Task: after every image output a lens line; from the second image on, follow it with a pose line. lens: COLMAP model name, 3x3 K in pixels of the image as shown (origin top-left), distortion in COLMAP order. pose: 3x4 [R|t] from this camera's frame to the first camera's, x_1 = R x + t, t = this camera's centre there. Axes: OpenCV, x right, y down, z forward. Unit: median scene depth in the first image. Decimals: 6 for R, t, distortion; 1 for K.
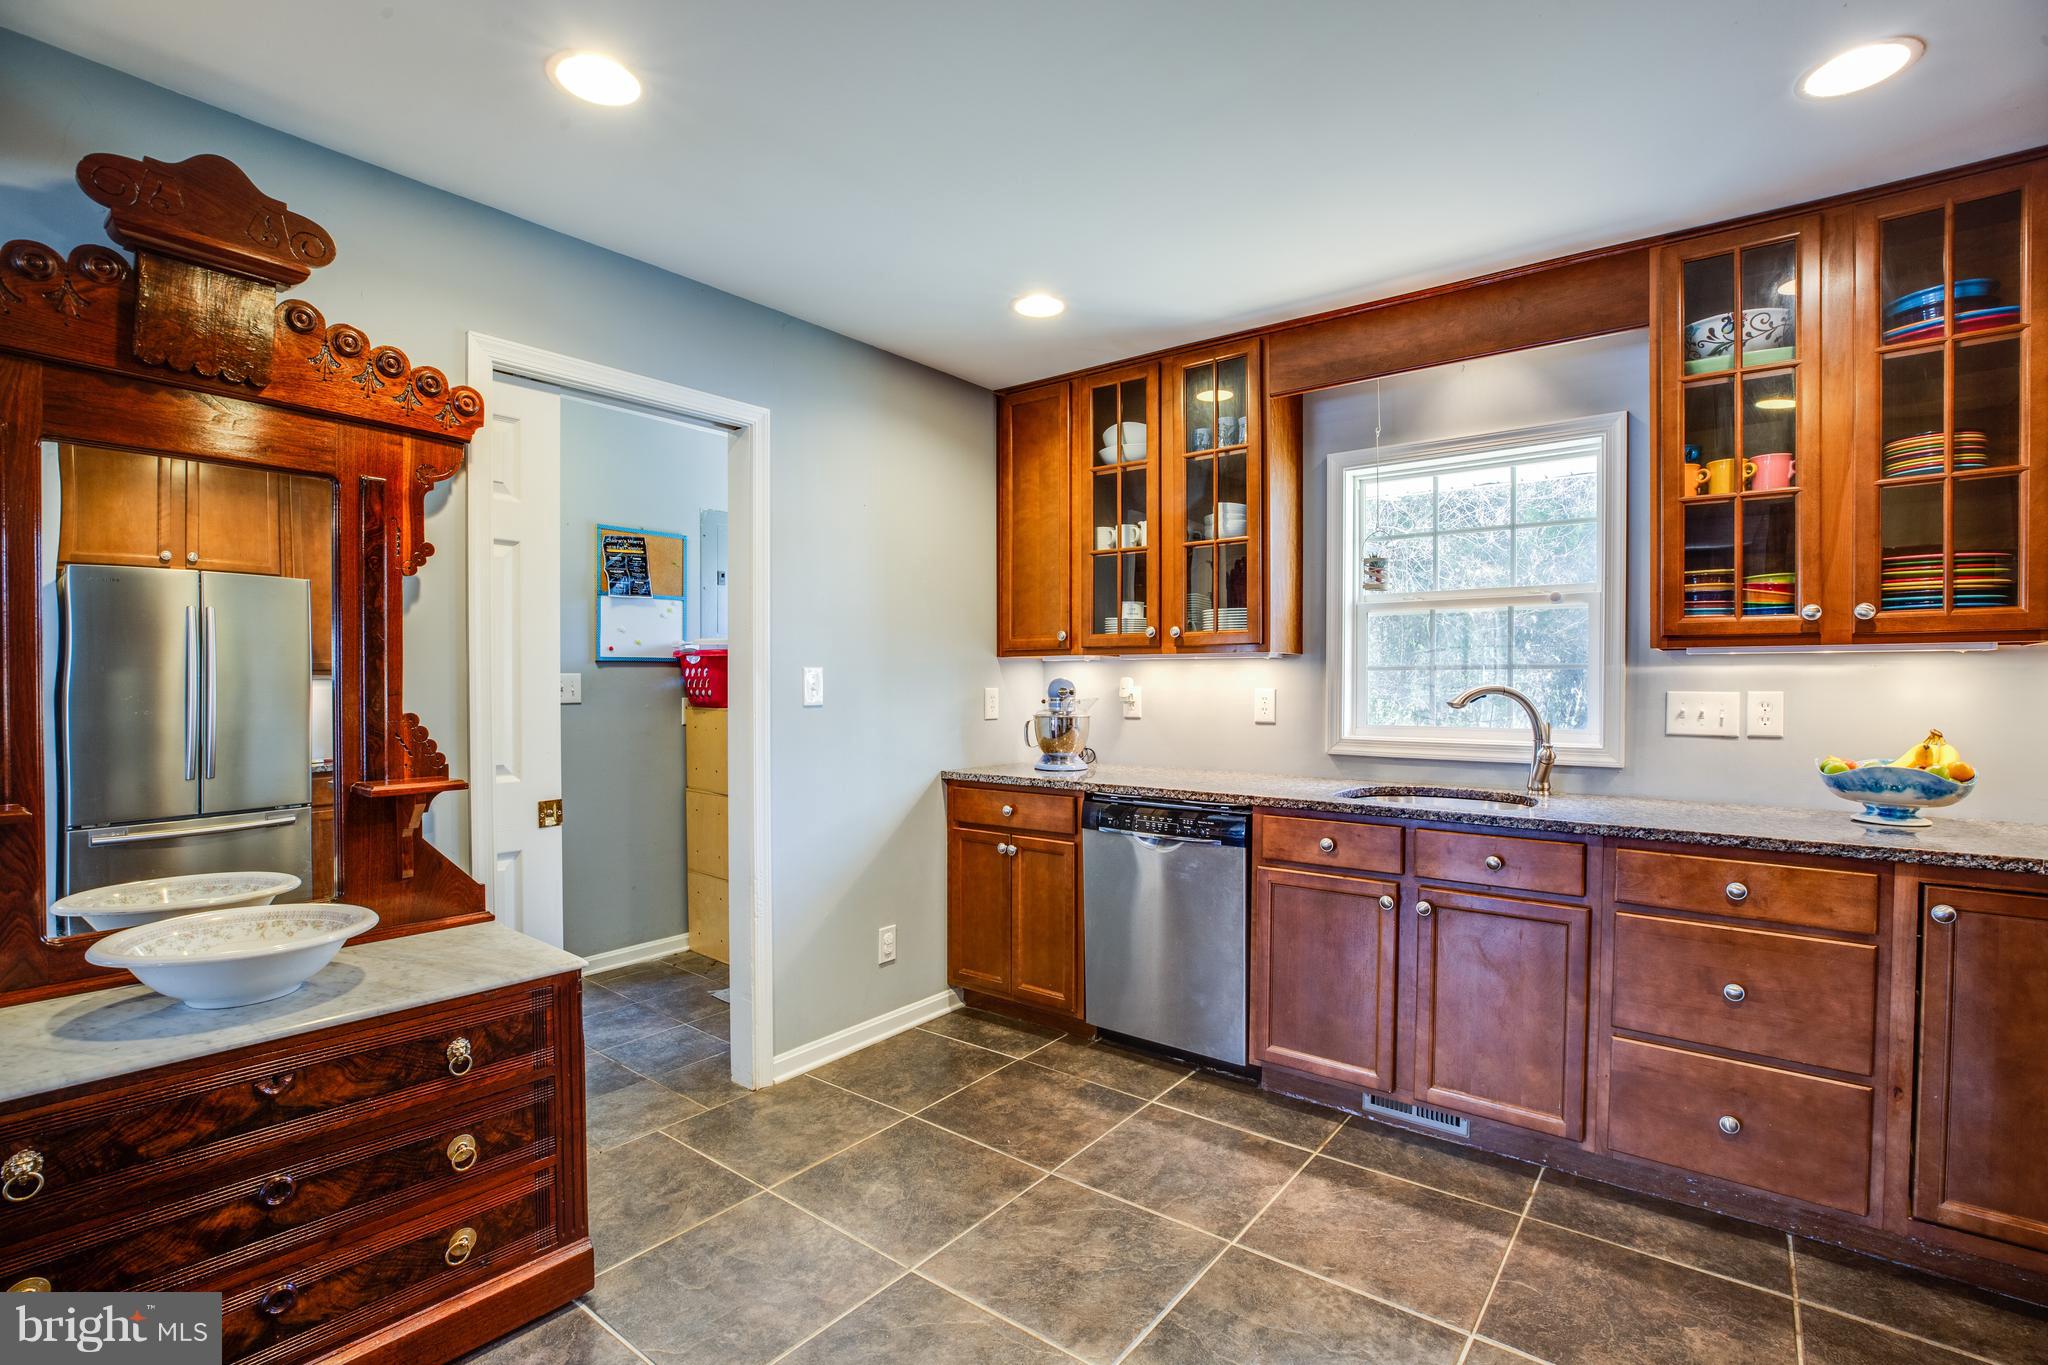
lens RADIAL K [[939.0, 0, 1023.0], [0, 939.0, 694.2], [0, 0, 1]] dist [-0.041745, 0.013247]
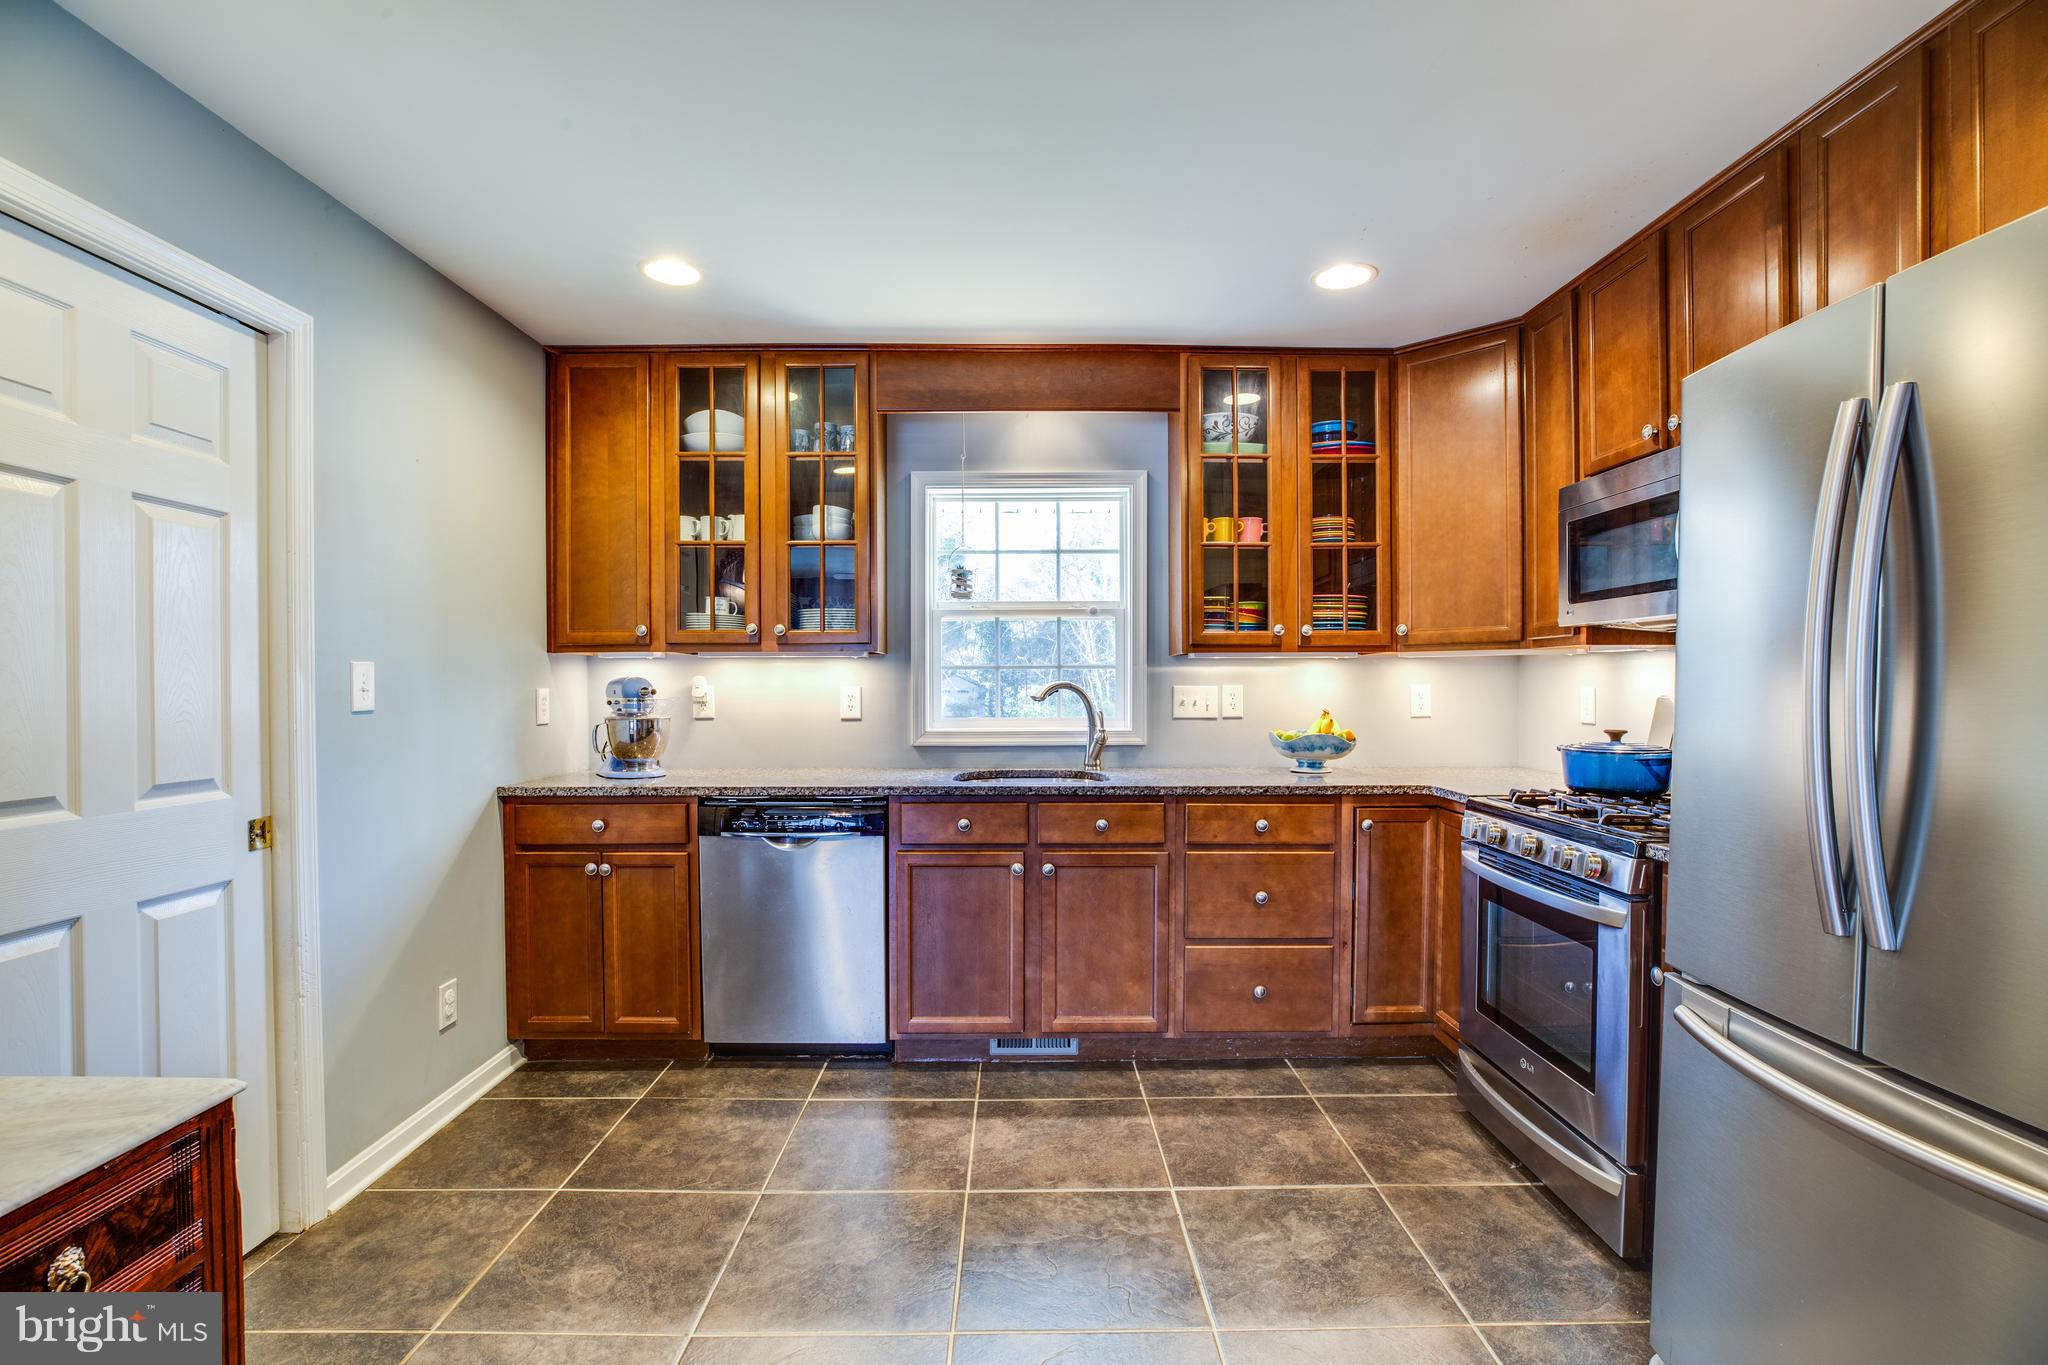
lens RADIAL K [[939.0, 0, 1022.1], [0, 939.0, 695.1], [0, 0, 1]] dist [-0.041745, 0.013247]
pose [[0.783489, -0.011226, 0.621304, -0.315788], [0.012539, 0.999919, 0.002254, 0.004498], [-0.621279, 0.006024, 0.783567, 0.077379]]
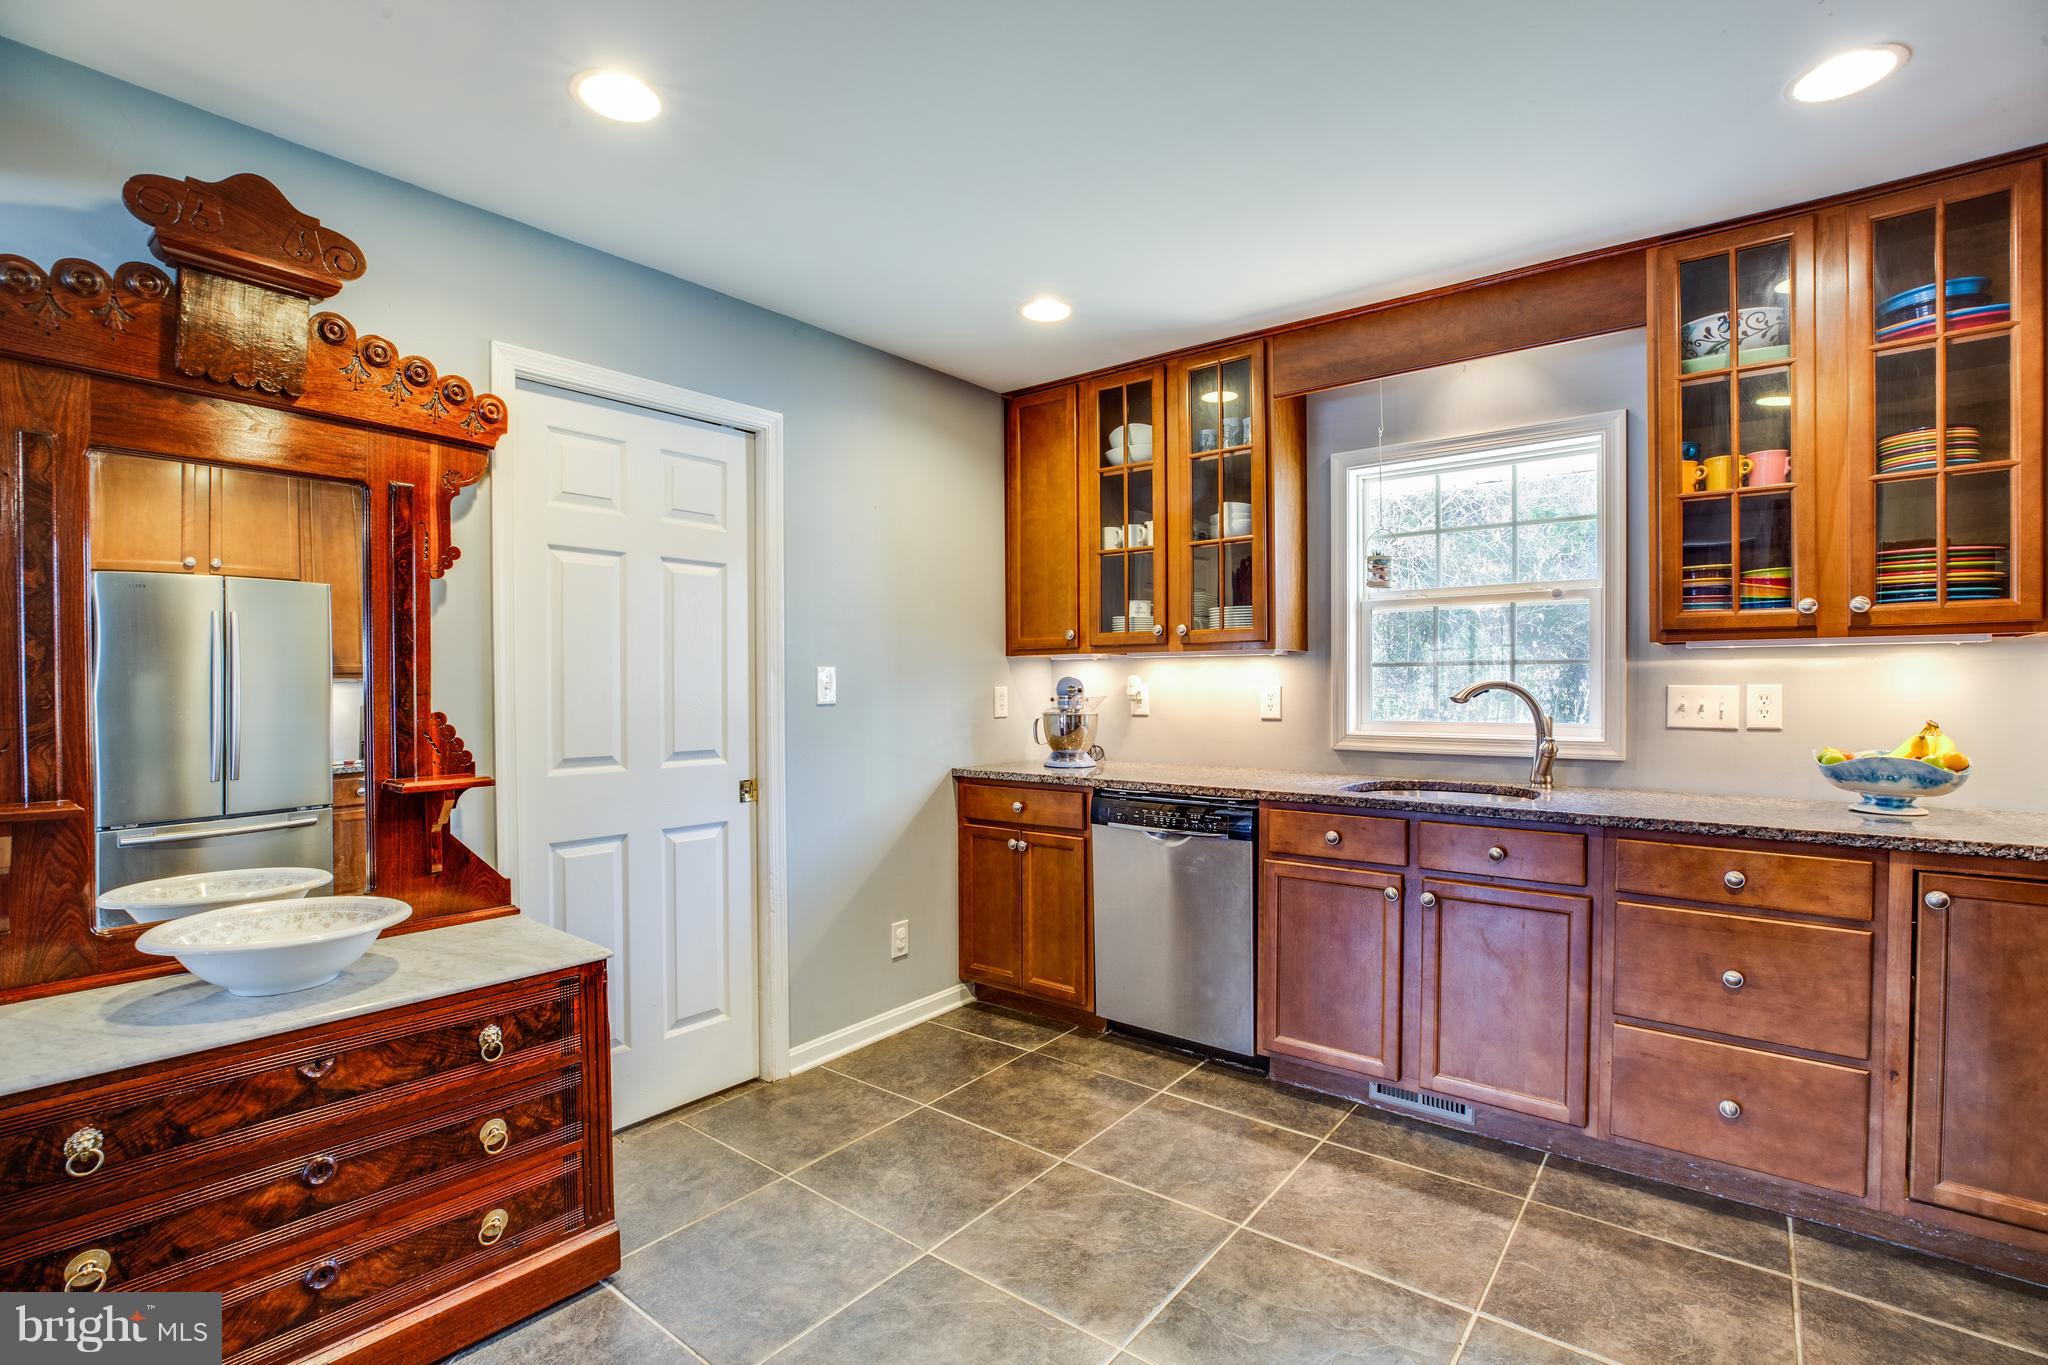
lens RADIAL K [[939.0, 0, 1022.2], [0, 939.0, 694.0], [0, 0, 1]] dist [-0.041745, 0.013247]
pose [[0.999956, -0.005516, -0.007587, -0.003933], [0.005504, 0.999984, -0.001549, 0.004317], [0.007595, 0.001507, 0.999970, -0.020267]]
